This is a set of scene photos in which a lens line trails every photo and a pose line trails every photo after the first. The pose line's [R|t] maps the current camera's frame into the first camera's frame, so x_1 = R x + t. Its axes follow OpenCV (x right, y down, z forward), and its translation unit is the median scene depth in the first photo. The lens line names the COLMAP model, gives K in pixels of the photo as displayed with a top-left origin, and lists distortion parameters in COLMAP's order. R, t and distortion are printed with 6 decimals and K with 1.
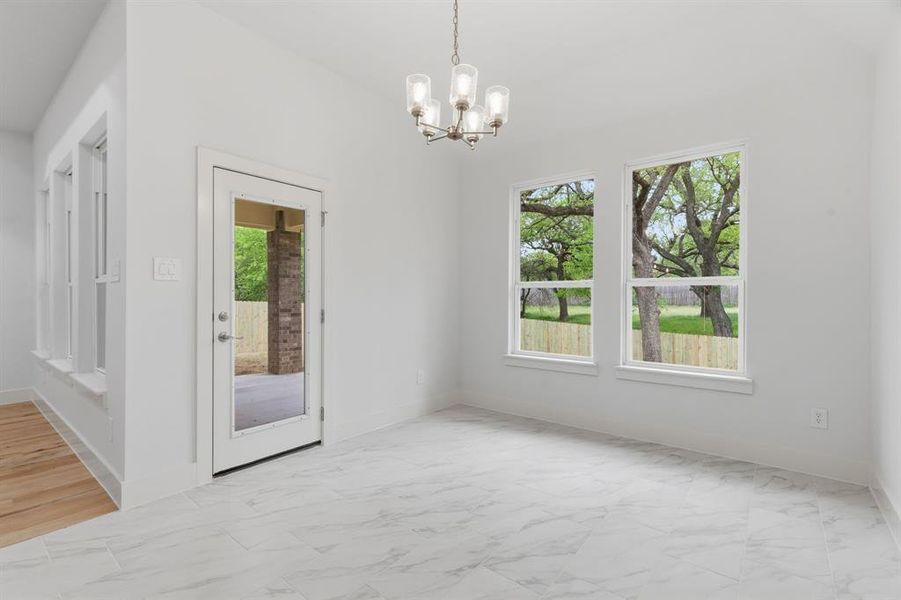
lens RADIAL K [[408.9, 0, 450.4], [0, 408.9, 299.3], [0, 0, 1]] dist [0.004694, -0.000461]
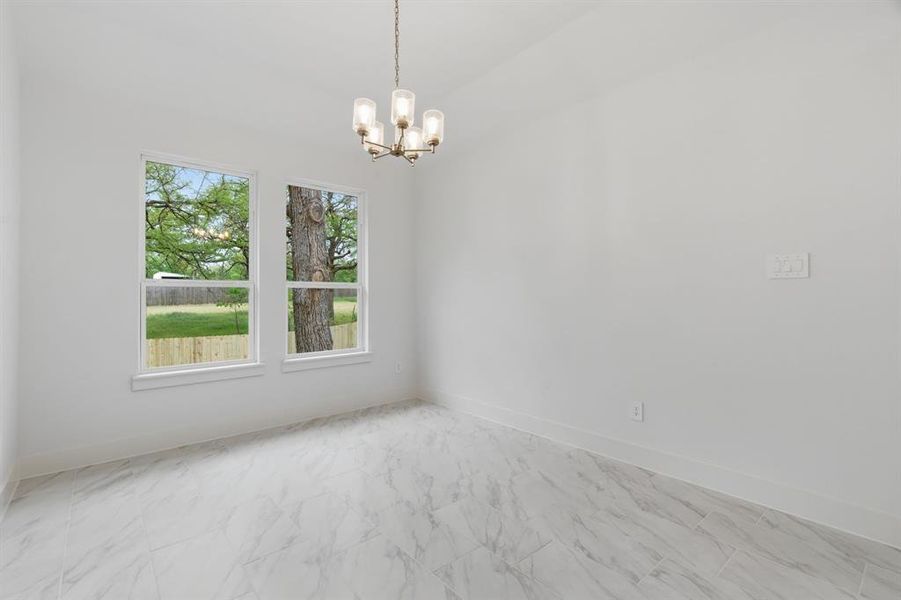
lens RADIAL K [[408.9, 0, 457.1], [0, 408.9, 301.1], [0, 0, 1]] dist [0.004694, -0.000461]
pose [[0.172500, -0.011628, 0.984941, -0.708103], [0.008436, 0.999911, 0.010327, -0.003302], [-0.984973, 0.006528, 0.172582, 0.440605]]
